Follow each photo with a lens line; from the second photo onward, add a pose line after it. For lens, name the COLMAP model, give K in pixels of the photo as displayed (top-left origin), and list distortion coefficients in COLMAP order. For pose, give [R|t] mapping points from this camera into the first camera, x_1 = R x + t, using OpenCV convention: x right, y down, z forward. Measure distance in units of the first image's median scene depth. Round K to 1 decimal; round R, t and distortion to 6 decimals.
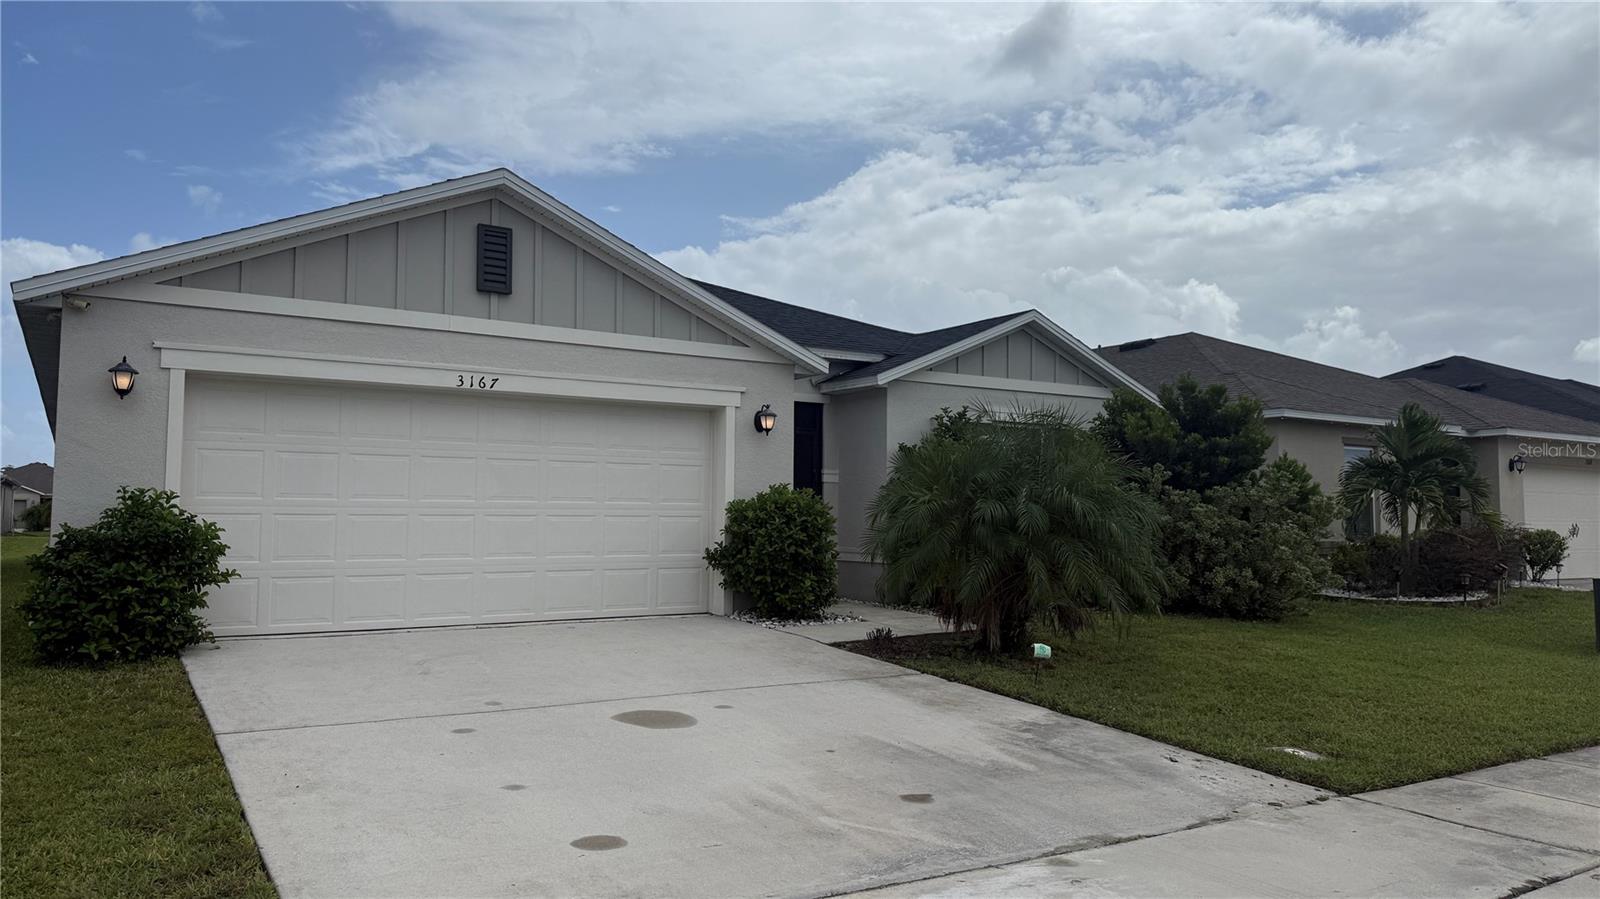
lens RADIAL K [[1168.7, 0, 800.0], [0, 1168.7, 449.5], [0, 0, 1]] dist [0.092641, -0.131988]
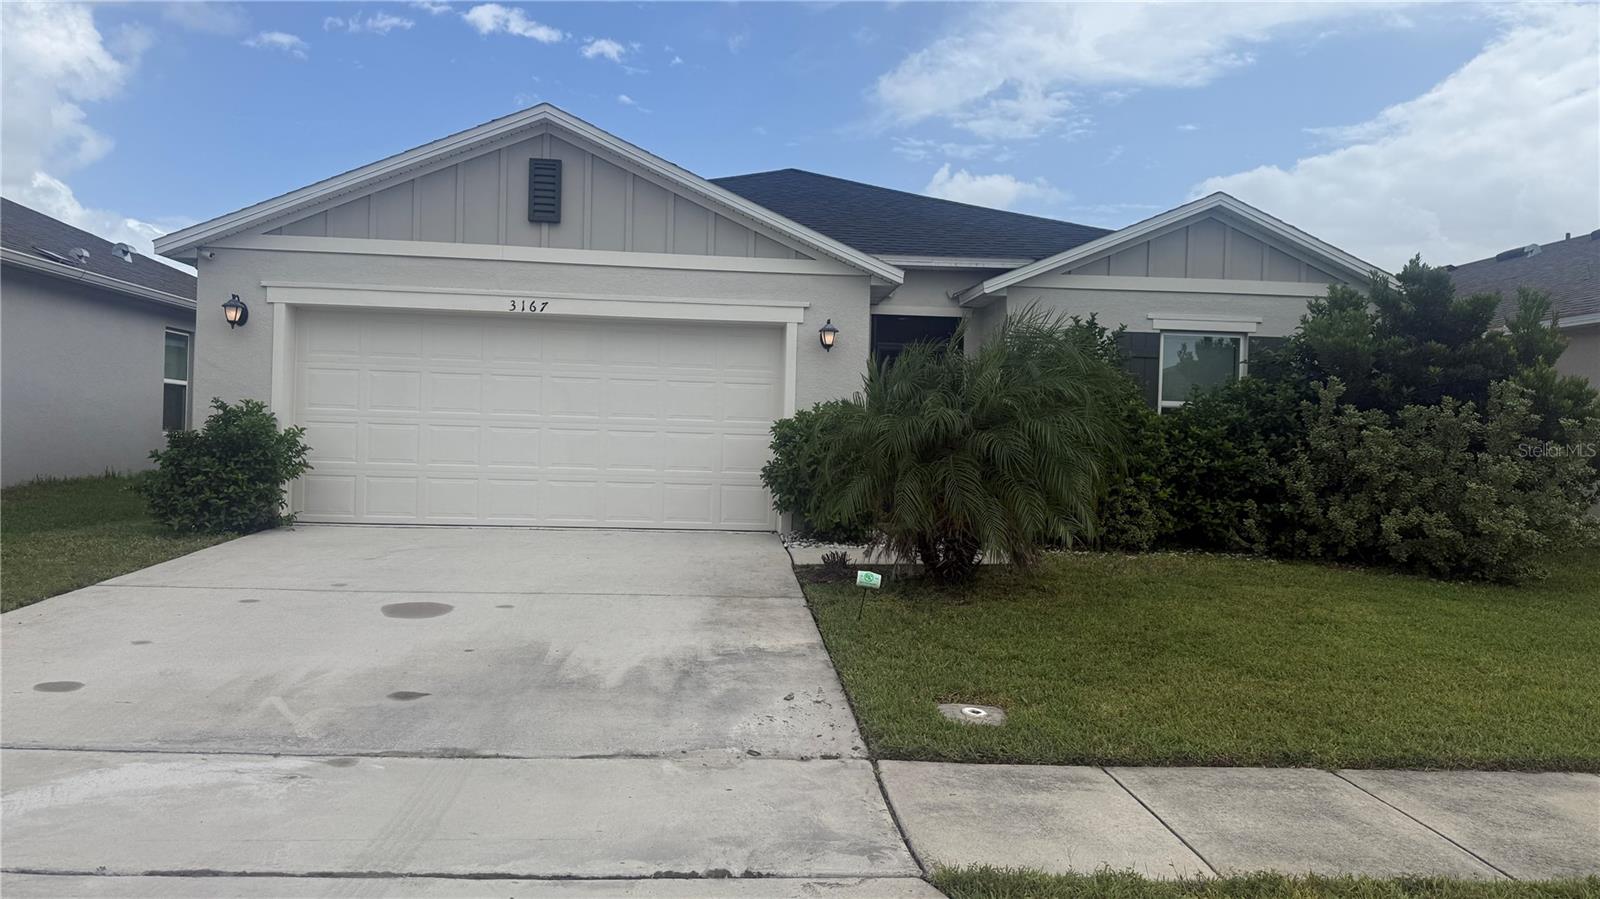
lens RADIAL K [[1168.7, 0, 800.0], [0, 1168.7, 449.5], [0, 0, 1]] dist [0.092641, -0.131988]
pose [[0.871838, 0.018075, -0.489461, 0.458038], [0.008045, 0.998656, 0.051208, 0.020856], [0.489729, -0.048583, 0.870520, 0.159093]]
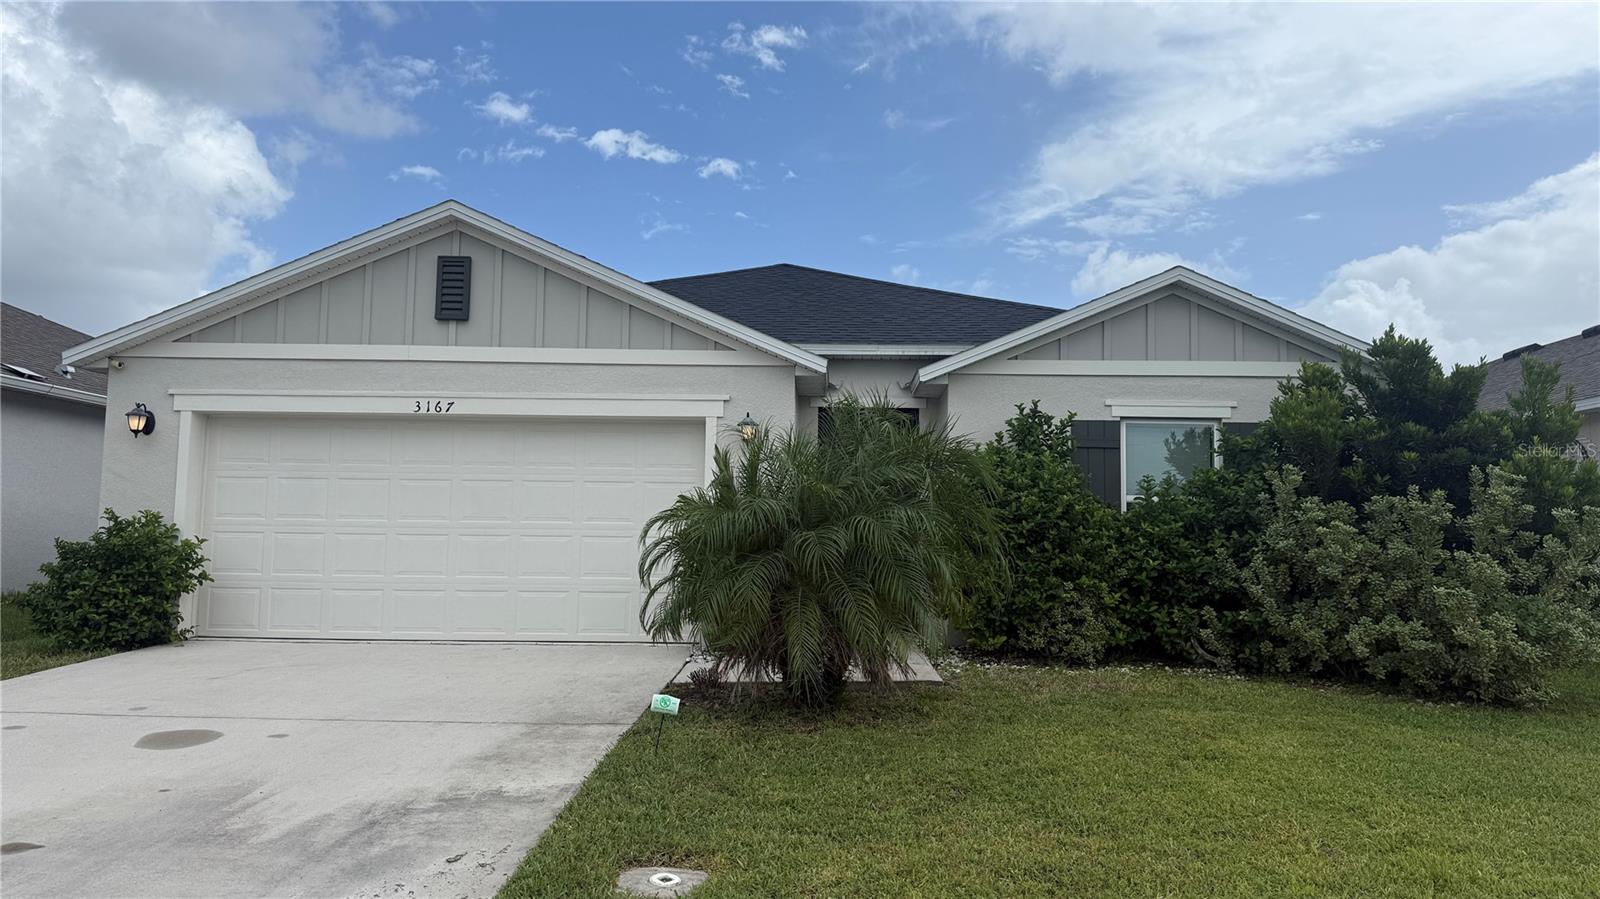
lens RADIAL K [[1168.7, 0, 800.0], [0, 1168.7, 449.5], [0, 0, 1]] dist [0.092641, -0.131988]
pose [[0.816351, -0.041716, -0.576048, 0.562900], [0.024716, 0.998998, -0.037320, 0.026266], [0.577027, 0.016229, 0.816564, 0.317645]]
